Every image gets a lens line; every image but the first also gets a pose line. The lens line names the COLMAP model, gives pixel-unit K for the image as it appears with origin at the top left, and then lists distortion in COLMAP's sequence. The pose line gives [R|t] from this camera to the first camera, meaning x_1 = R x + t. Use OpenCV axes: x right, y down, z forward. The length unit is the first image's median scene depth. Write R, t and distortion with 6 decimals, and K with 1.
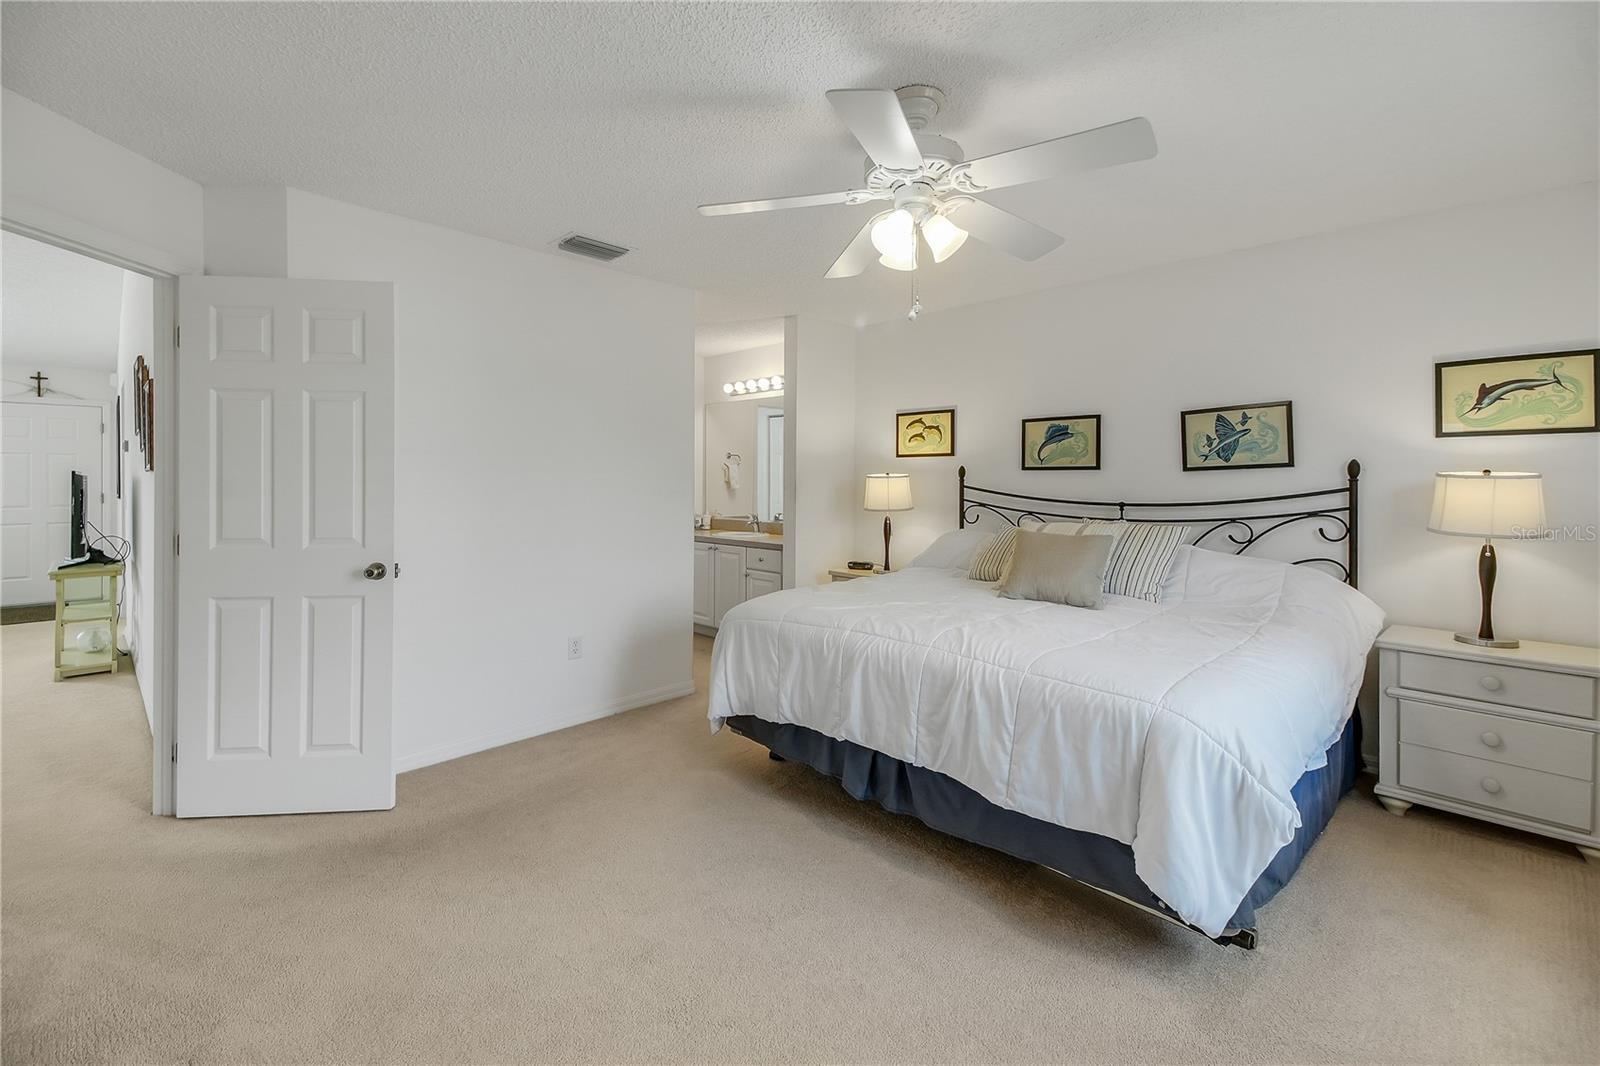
lens RADIAL K [[706.6, 0, 776.0], [0, 706.6, 477.3], [0, 0, 1]] dist [0.038196, -0.013330]
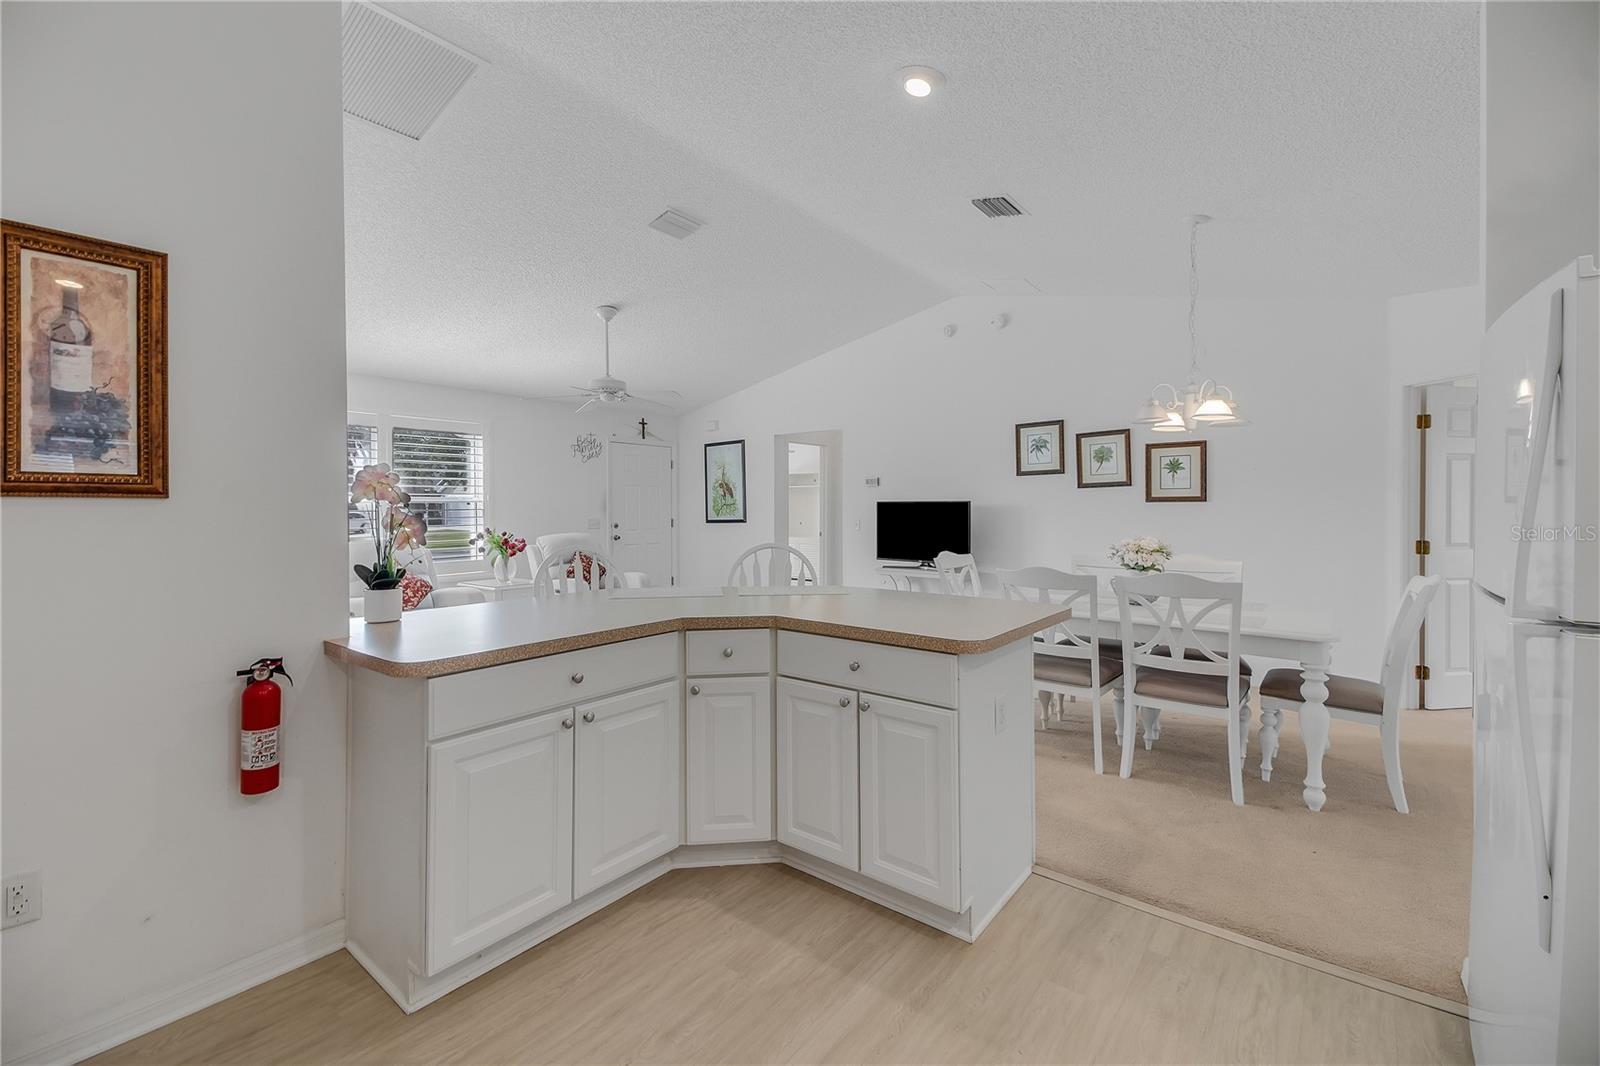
lens RADIAL K [[681.2, 0, 785.4], [0, 681.2, 509.1], [0, 0, 1]] dist [0.022138, -0.001430]
pose [[0.991934, -0.006890, 0.126572, -1.315883], [0.005985, 0.999954, 0.007530, -0.003638], [-0.126618, -0.006712, 0.991929, -0.210009]]
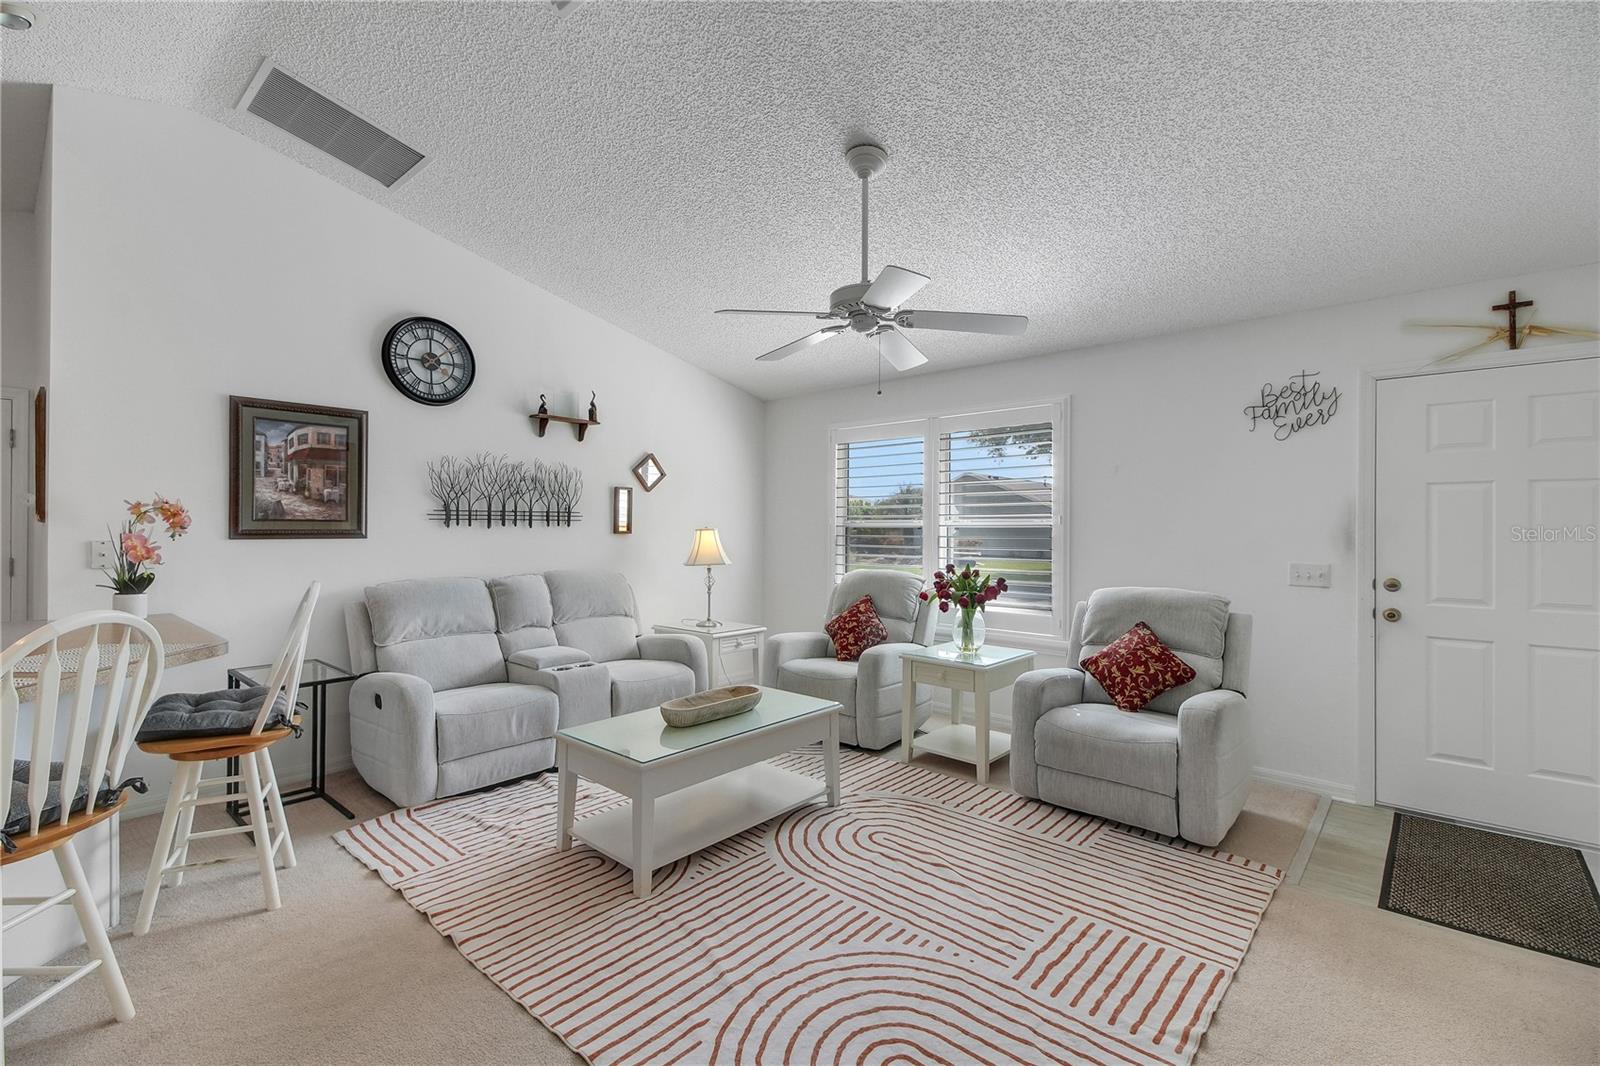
lens RADIAL K [[706.6, 0, 790.2], [0, 706.6, 529.4], [0, 0, 1]] dist [0.038196, -0.013330]
pose [[0.080524, -0.002938, -0.996748, -0.887678], [-0.005144, 0.999981, -0.003363, -0.002212], [0.996739, 0.005398, 0.080507, 0.768145]]
